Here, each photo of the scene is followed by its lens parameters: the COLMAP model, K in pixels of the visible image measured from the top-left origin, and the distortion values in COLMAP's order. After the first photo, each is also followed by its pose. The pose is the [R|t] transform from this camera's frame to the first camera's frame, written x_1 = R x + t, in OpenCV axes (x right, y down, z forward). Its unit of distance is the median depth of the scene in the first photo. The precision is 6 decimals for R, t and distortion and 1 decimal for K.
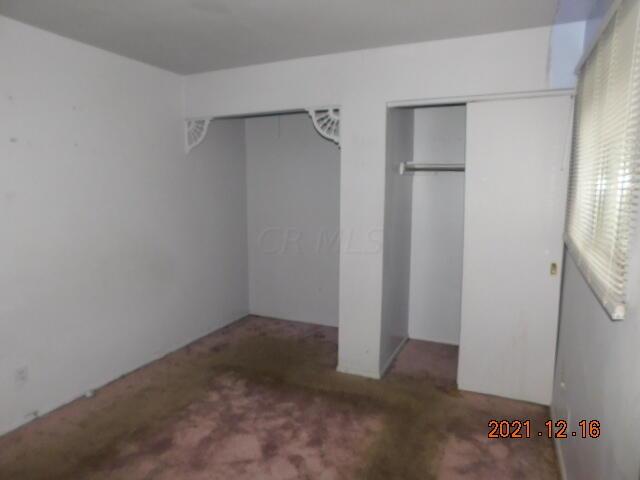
lens RADIAL K [[424.7, 0, 320.0], [0, 424.7, 240.0], [0, 0, 1]] dist [0.001997, 0.003591]
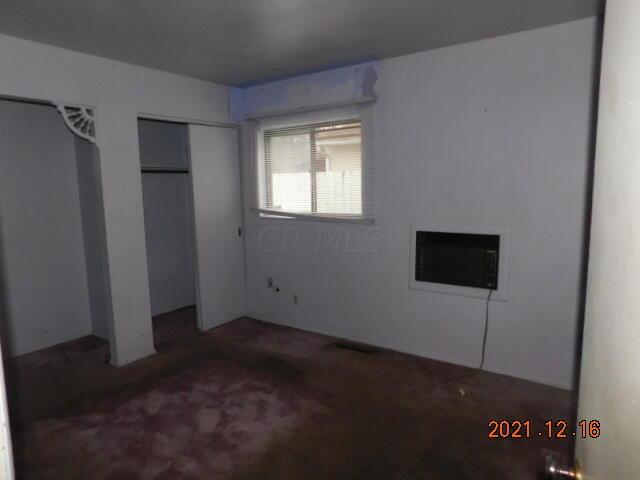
lens RADIAL K [[424.7, 0, 320.0], [0, 424.7, 240.0], [0, 0, 1]] dist [0.001997, 0.003591]
pose [[0.214109, -0.148069, 0.965522, -0.843661], [0.127002, 0.984274, 0.122781, -0.060606], [-0.968518, 0.096335, 0.229547, 0.275673]]
